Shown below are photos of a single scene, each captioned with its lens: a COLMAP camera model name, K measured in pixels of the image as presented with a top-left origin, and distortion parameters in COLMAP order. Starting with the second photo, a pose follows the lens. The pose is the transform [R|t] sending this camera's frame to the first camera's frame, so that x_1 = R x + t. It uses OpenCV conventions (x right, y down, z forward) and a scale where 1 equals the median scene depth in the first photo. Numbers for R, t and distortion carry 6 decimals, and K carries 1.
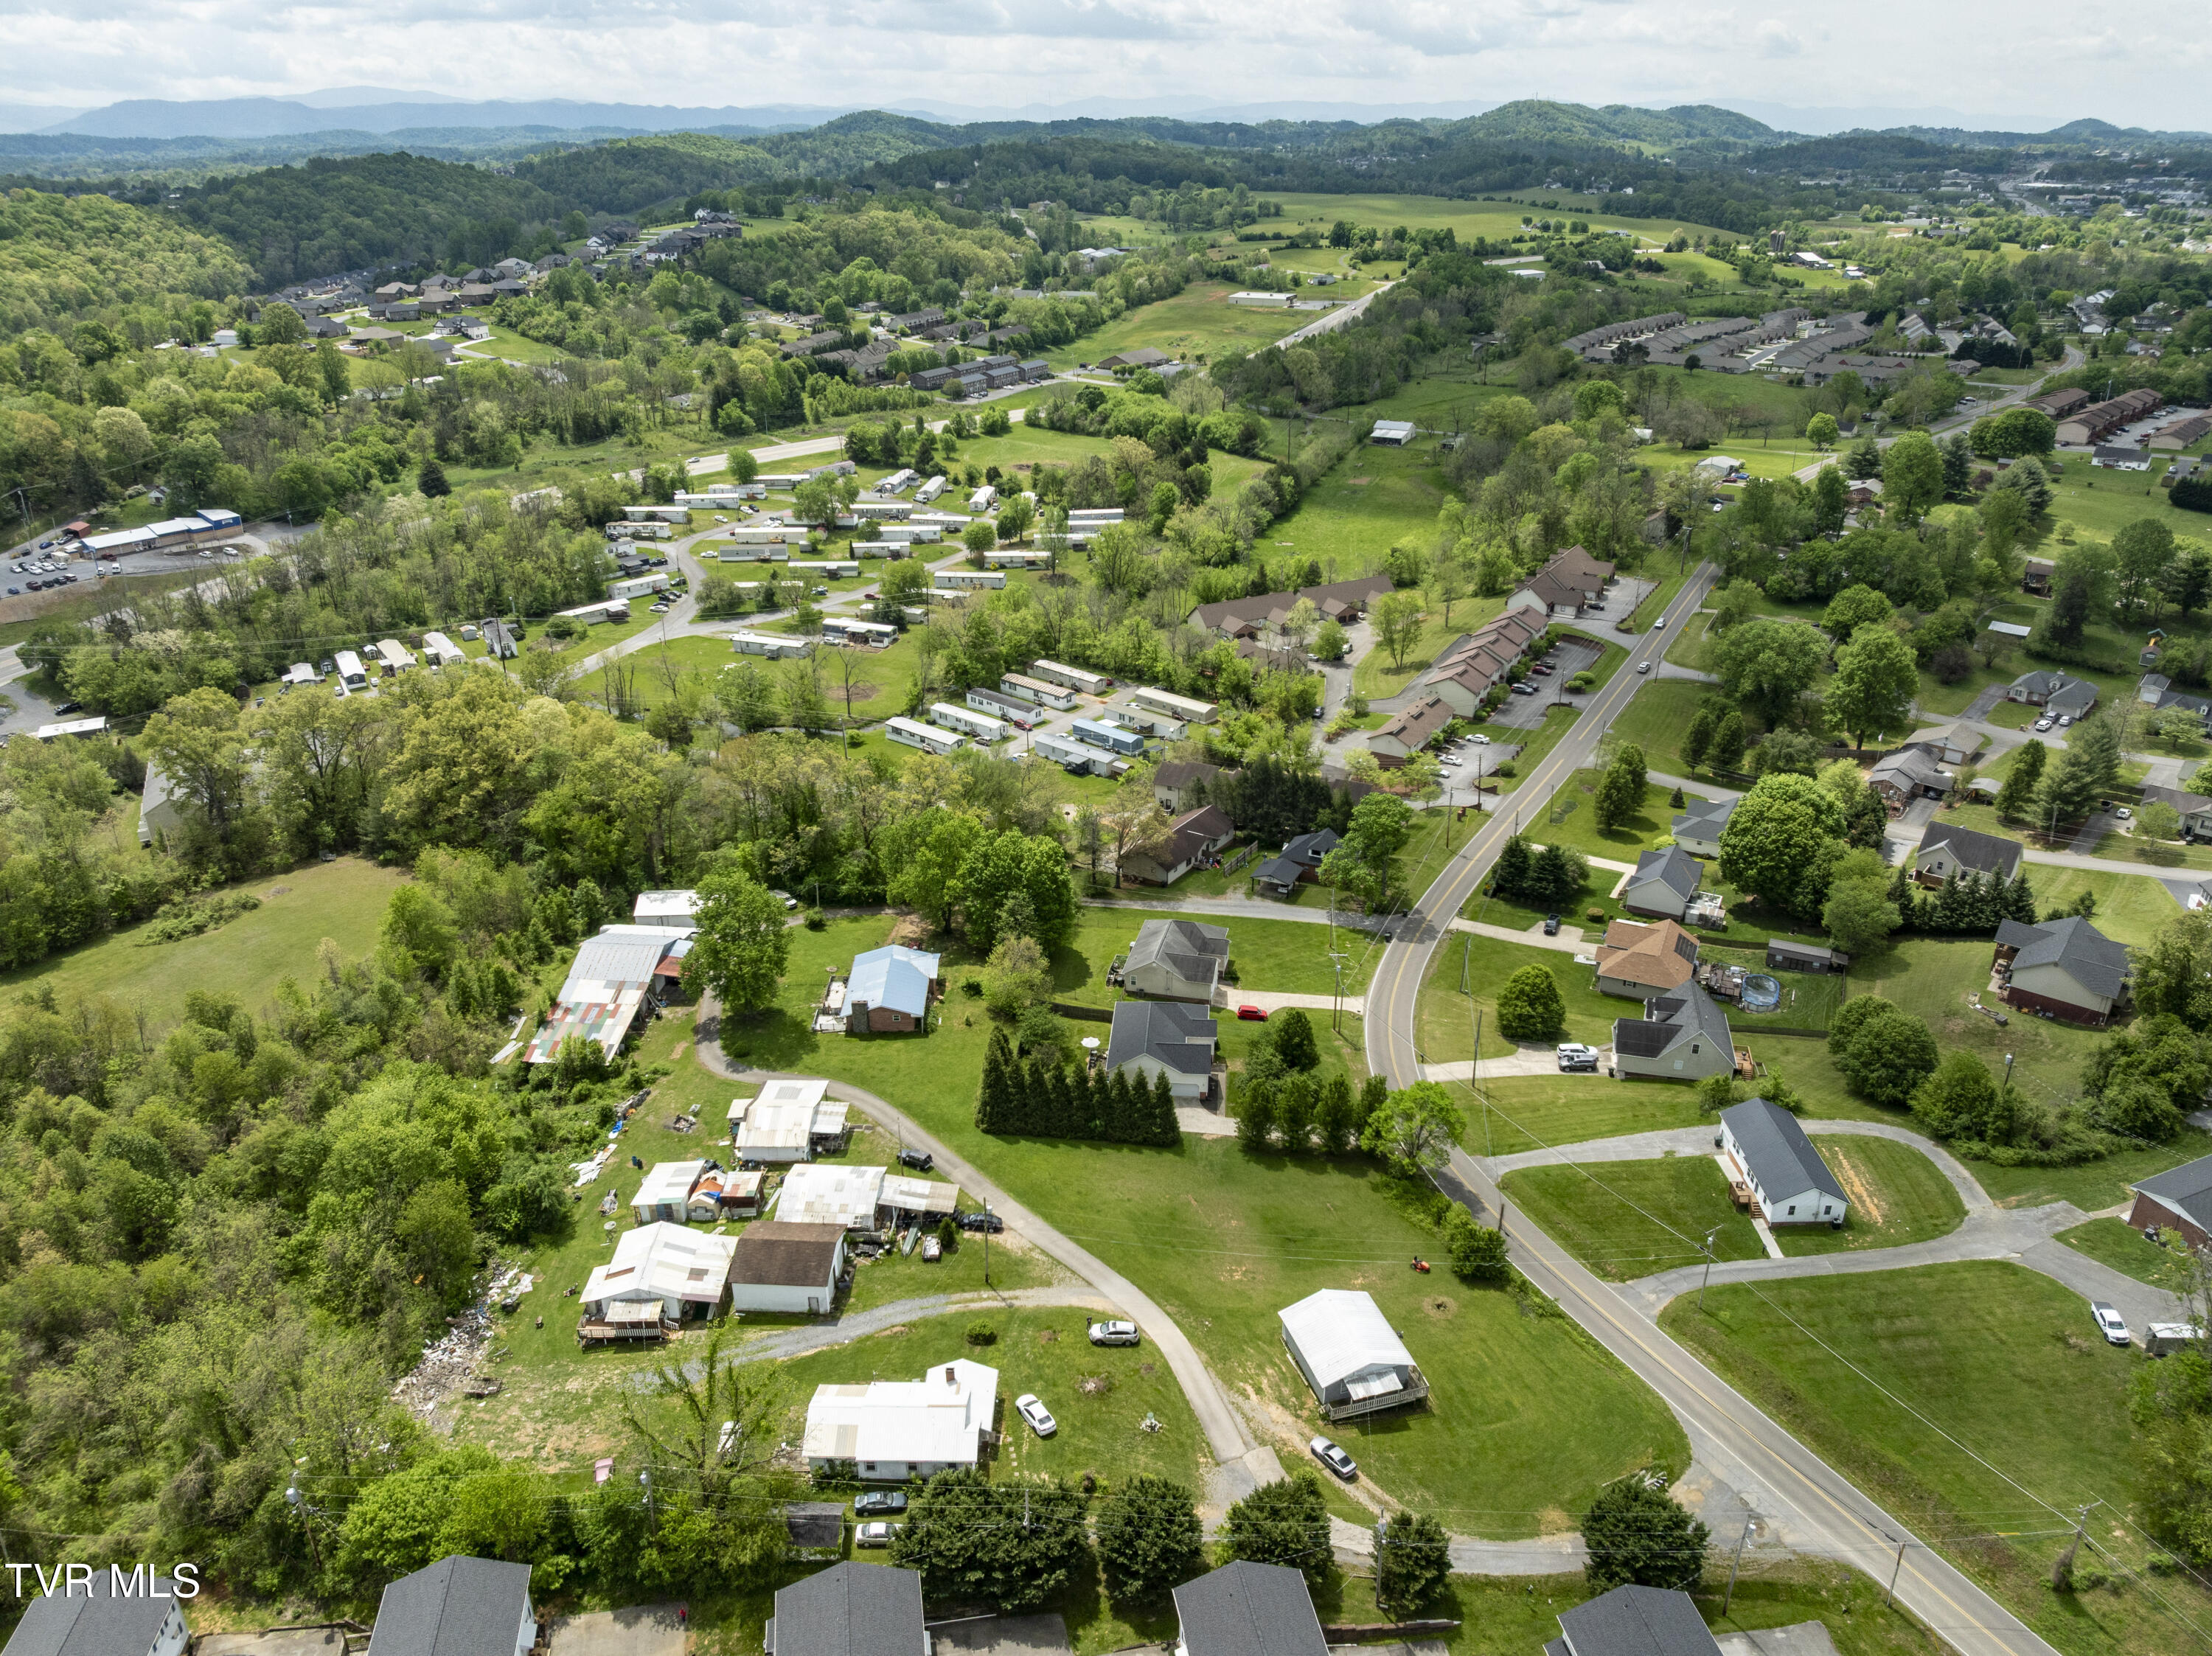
lens RADIAL K [[1548.4, 0, 1116.2], [0, 1548.4, 826.0], [0, 0, 1]] dist [-0.038819, 0.006053]
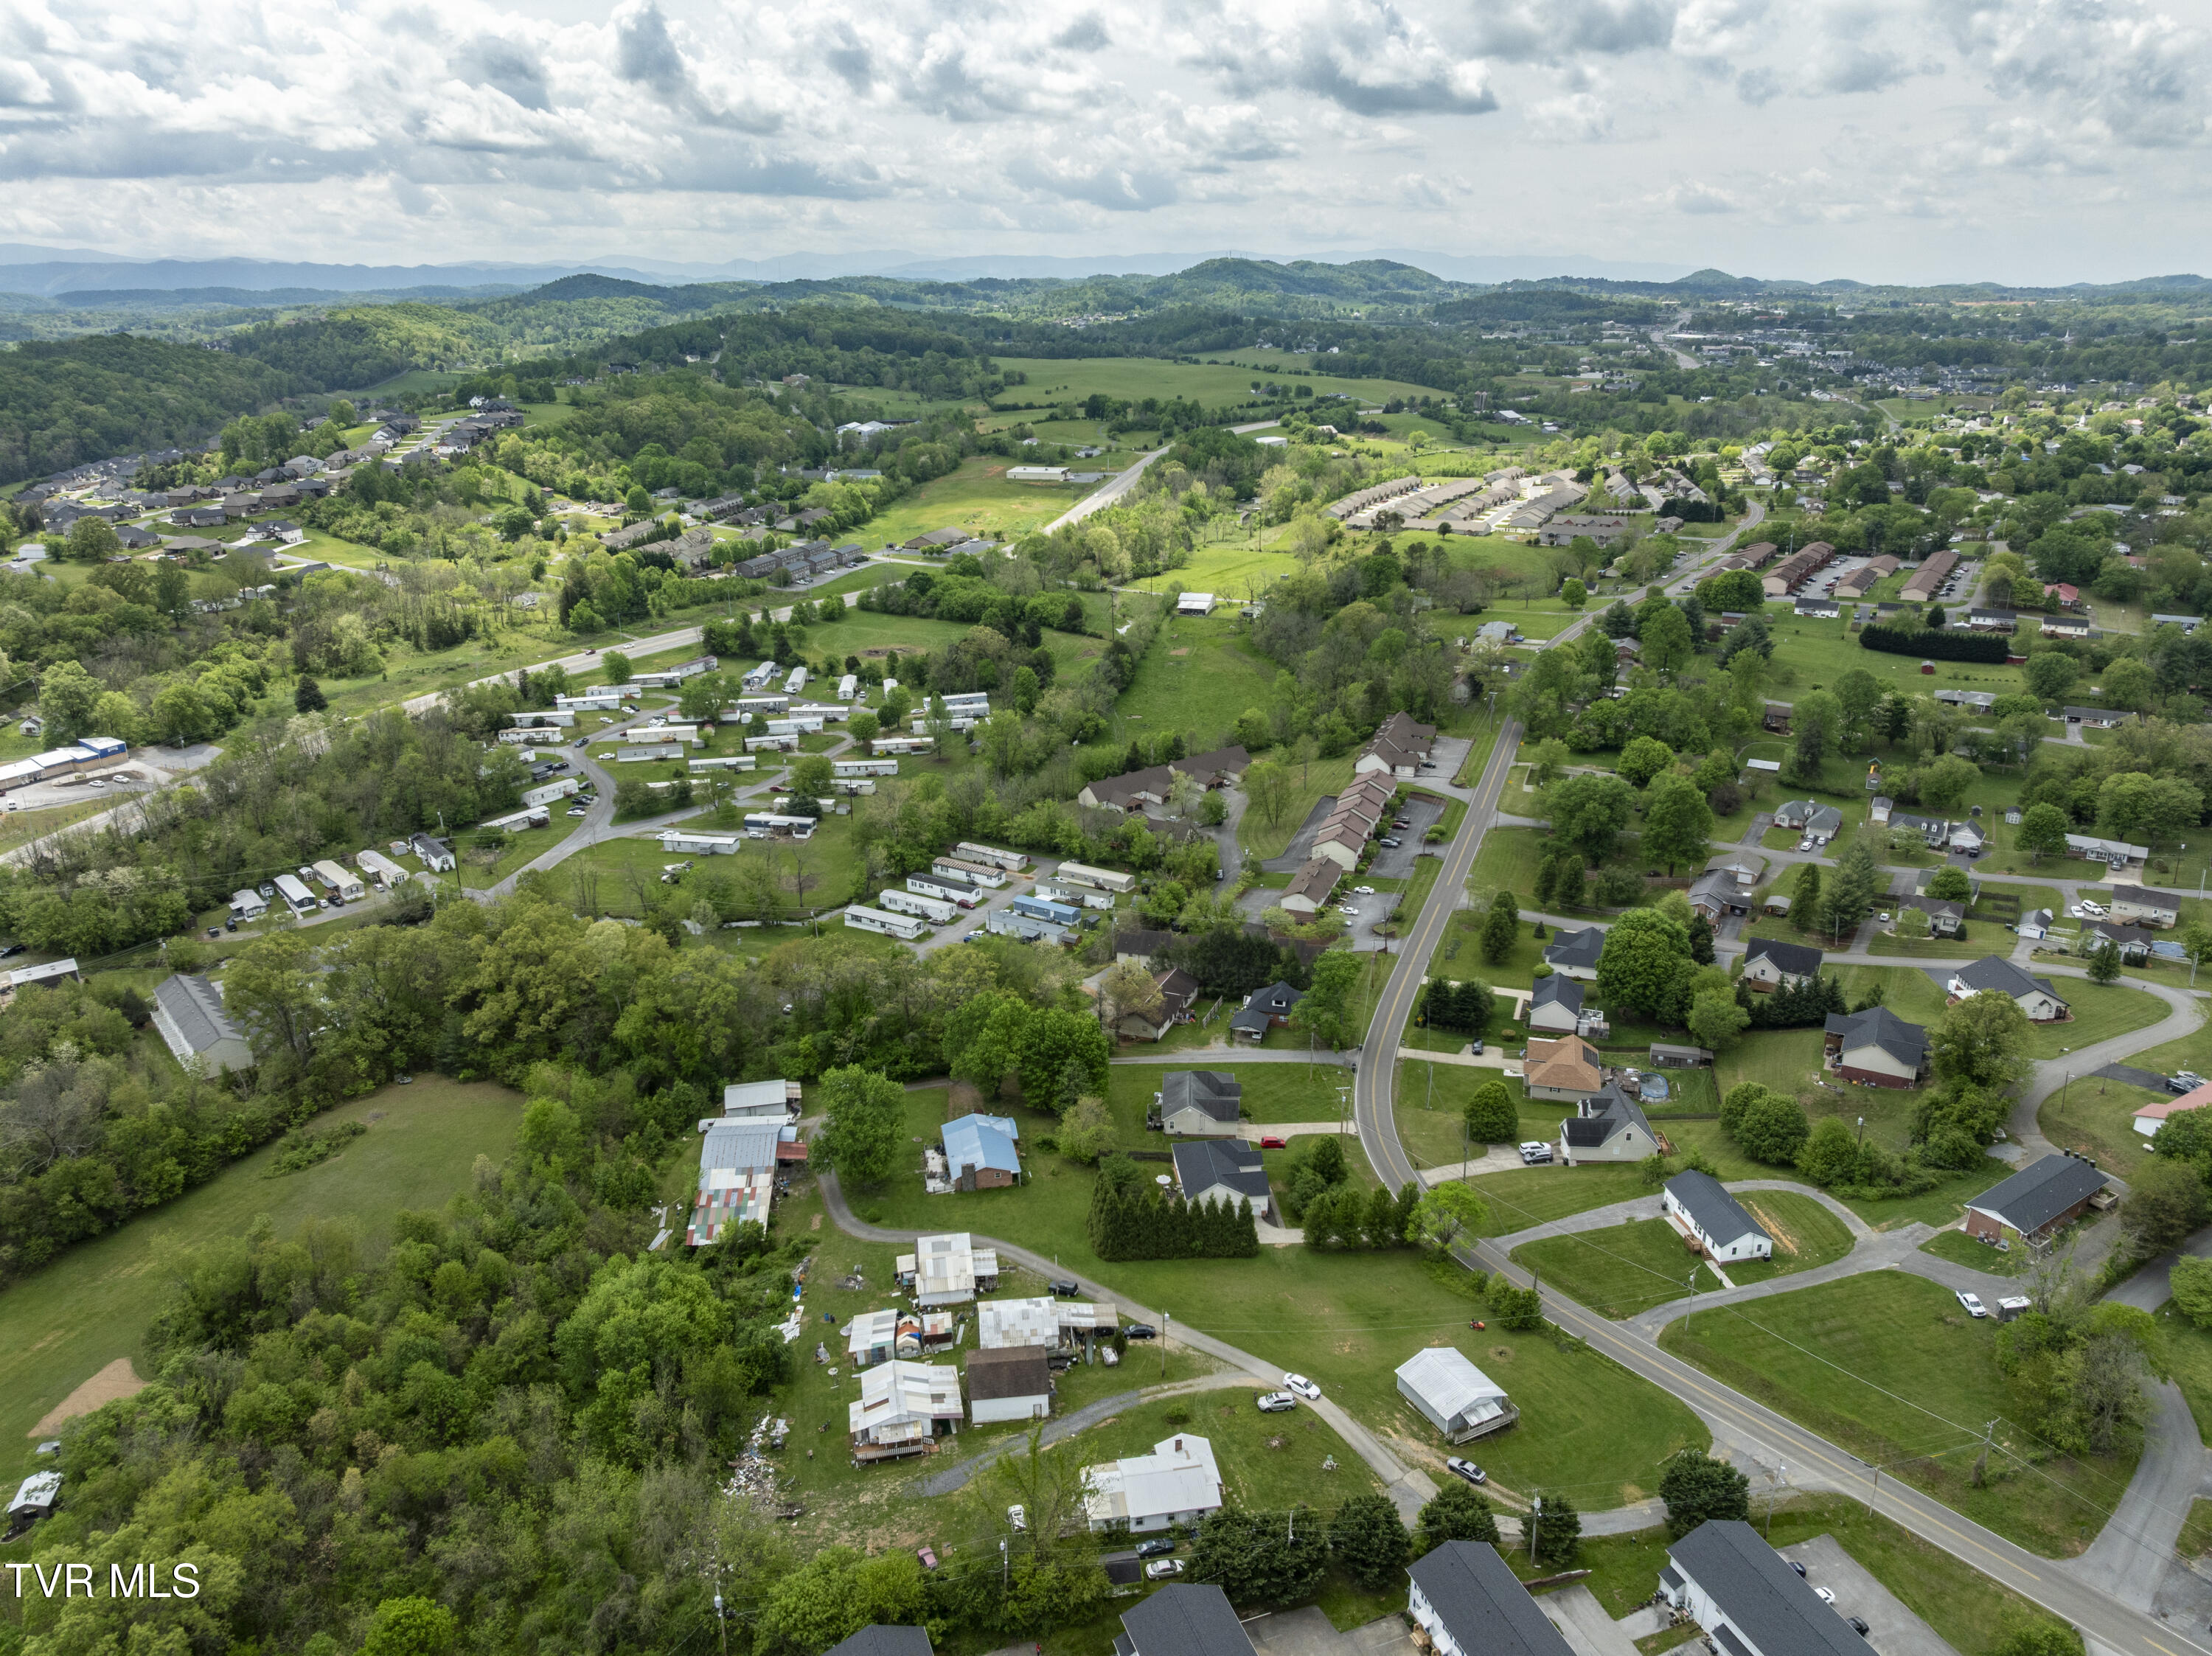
lens RADIAL K [[1548.4, 0, 1116.2], [0, 1548.4, 826.0], [0, 0, 1]] dist [-0.038819, 0.006053]
pose [[0.984060, -0.062637, 0.166441, -0.134233], [0.076766, 0.993846, -0.079851, -0.023880], [-0.160416, 0.091356, 0.982813, -0.120720]]
